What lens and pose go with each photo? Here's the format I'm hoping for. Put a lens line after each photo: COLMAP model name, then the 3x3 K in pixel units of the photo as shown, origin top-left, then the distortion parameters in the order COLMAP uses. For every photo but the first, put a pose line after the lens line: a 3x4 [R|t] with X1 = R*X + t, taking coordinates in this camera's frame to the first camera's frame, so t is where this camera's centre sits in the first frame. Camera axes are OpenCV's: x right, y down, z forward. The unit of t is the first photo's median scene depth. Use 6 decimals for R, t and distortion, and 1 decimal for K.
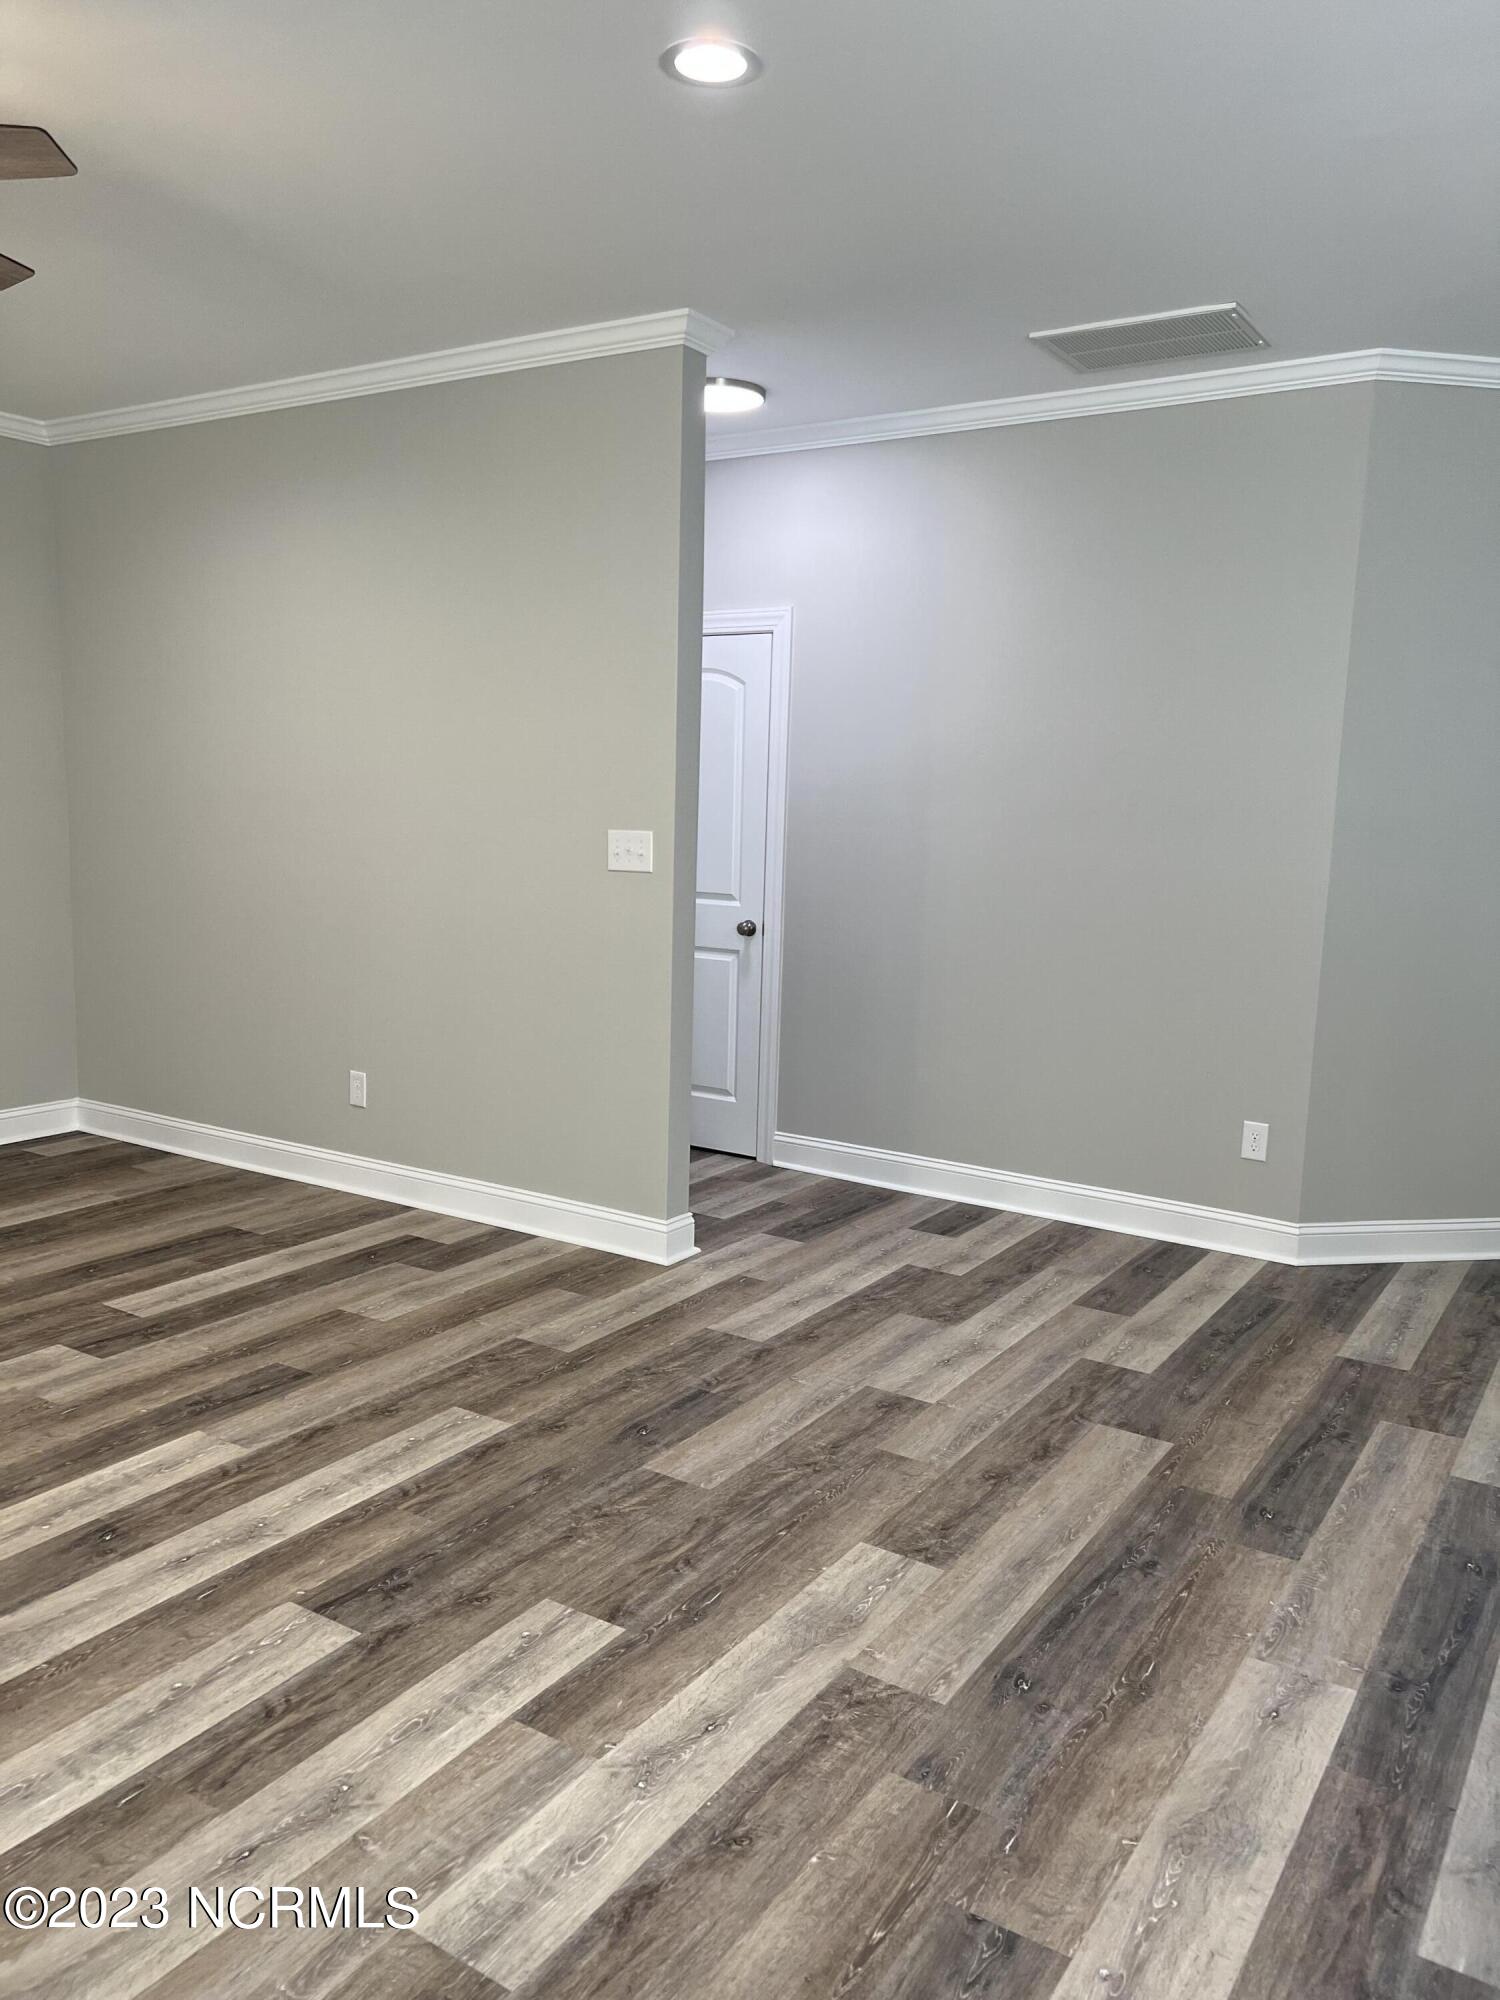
lens RADIAL K [[1490.5, 0, 745.2], [0, 1490.5, 1017.9], [0, 0, 1]] dist [0.045655, -0.051521]
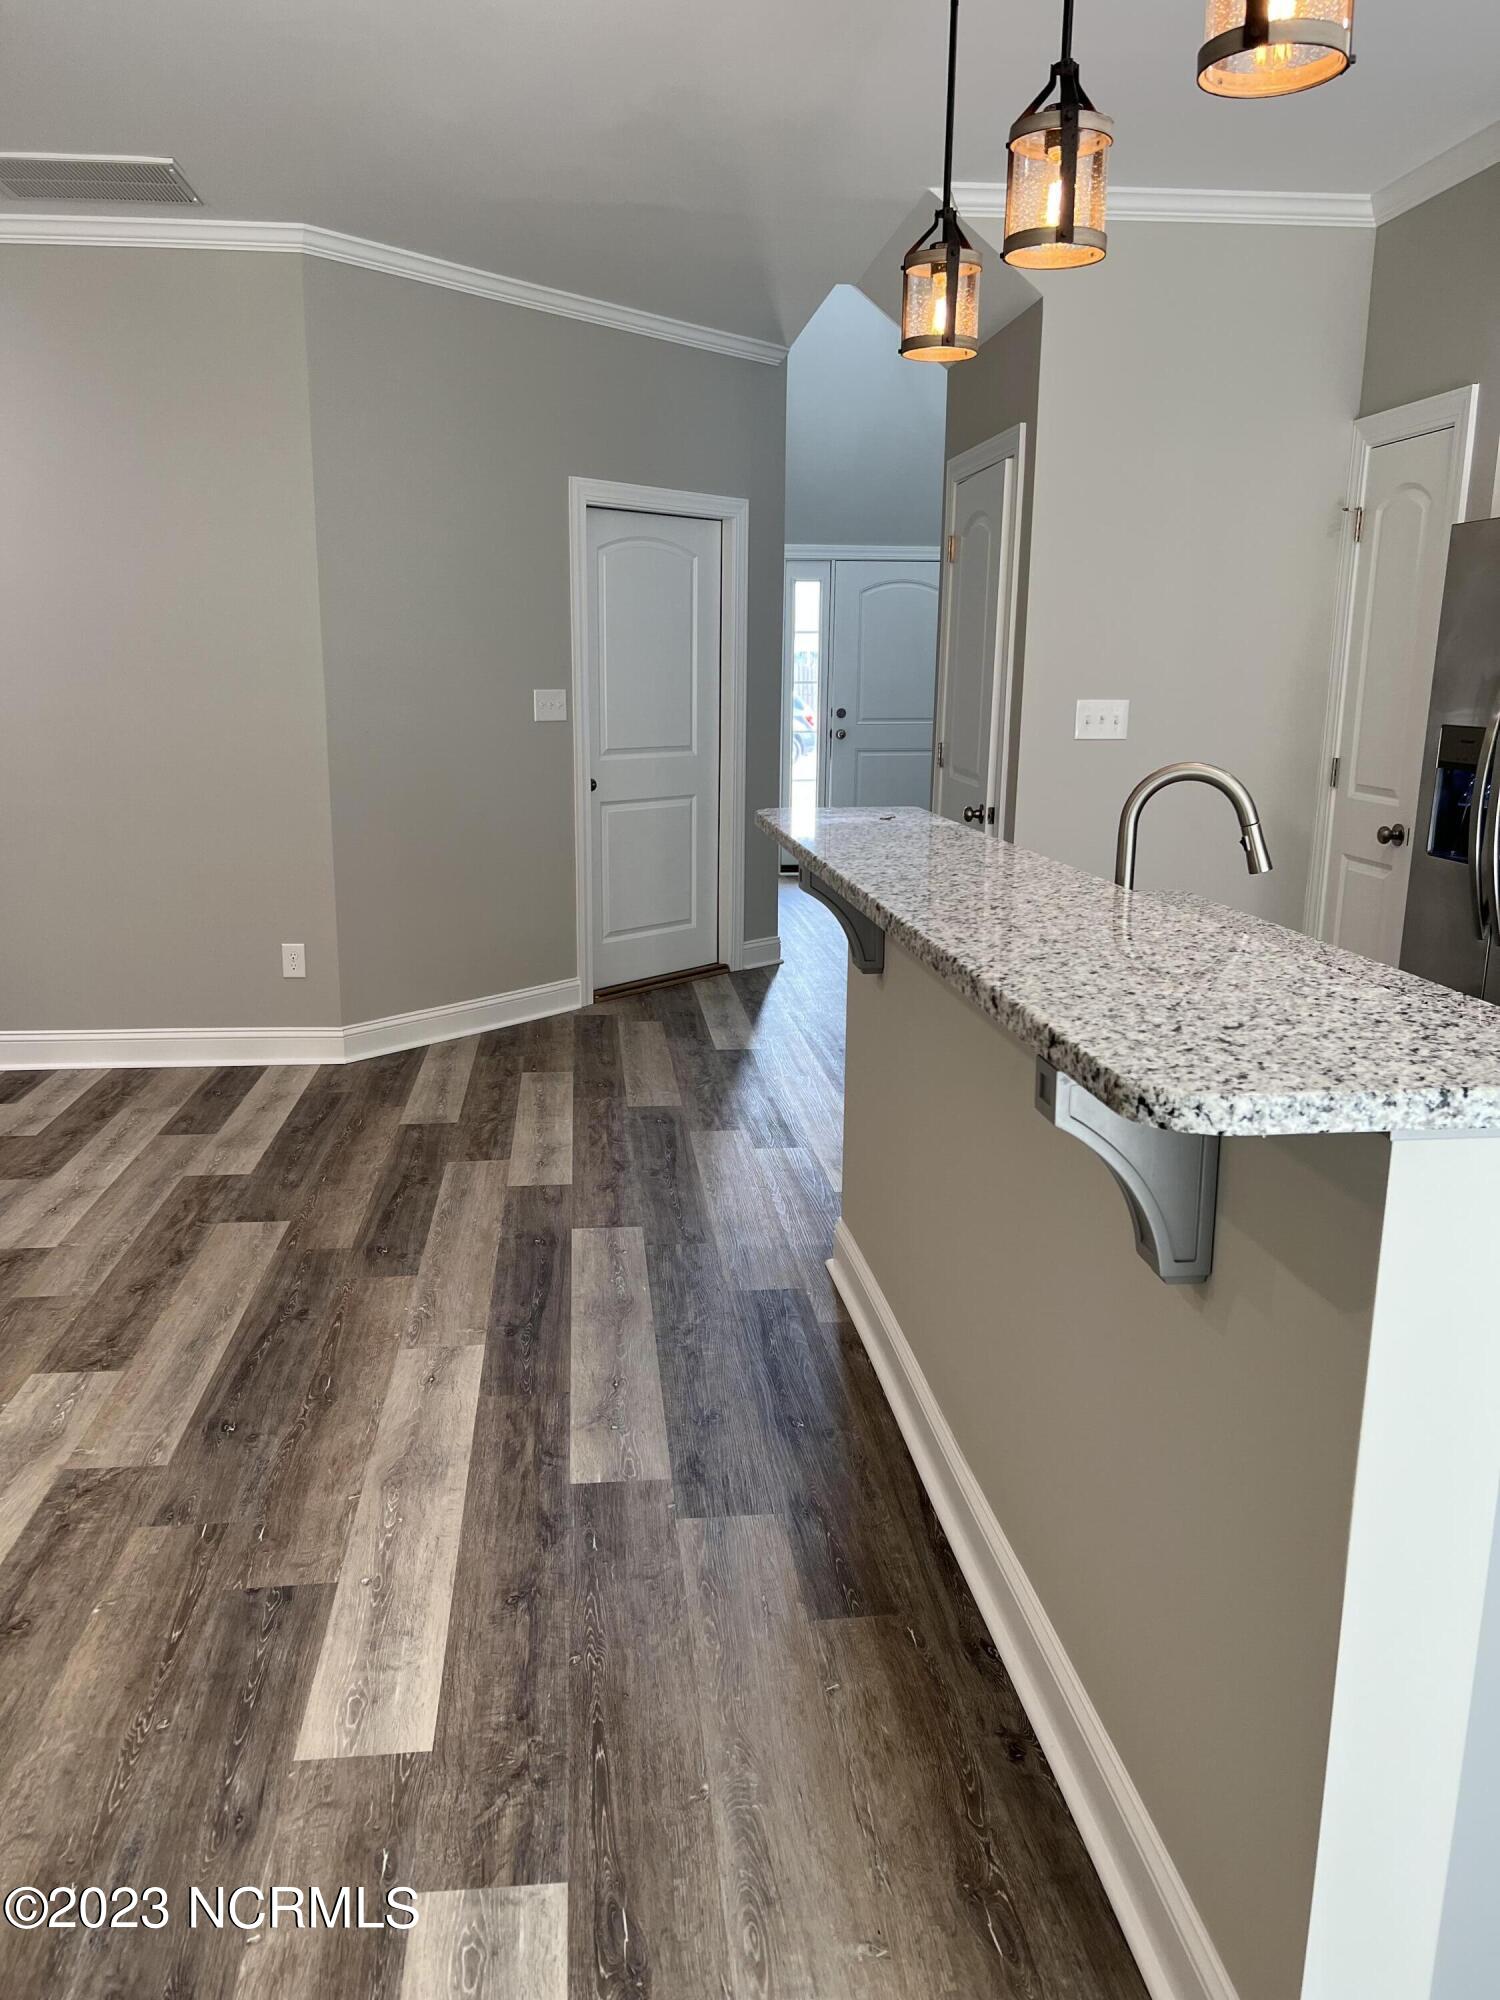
lens RADIAL K [[1490.5, 0, 745.2], [0, 1490.5, 1017.9], [0, 0, 1]] dist [0.045655, -0.051521]
pose [[0.772503, -0.166996, 0.612659, -0.131784], [0.107543, 0.985270, 0.132959, 0.020392], [-0.625838, -0.036824, 0.779083, -0.106026]]
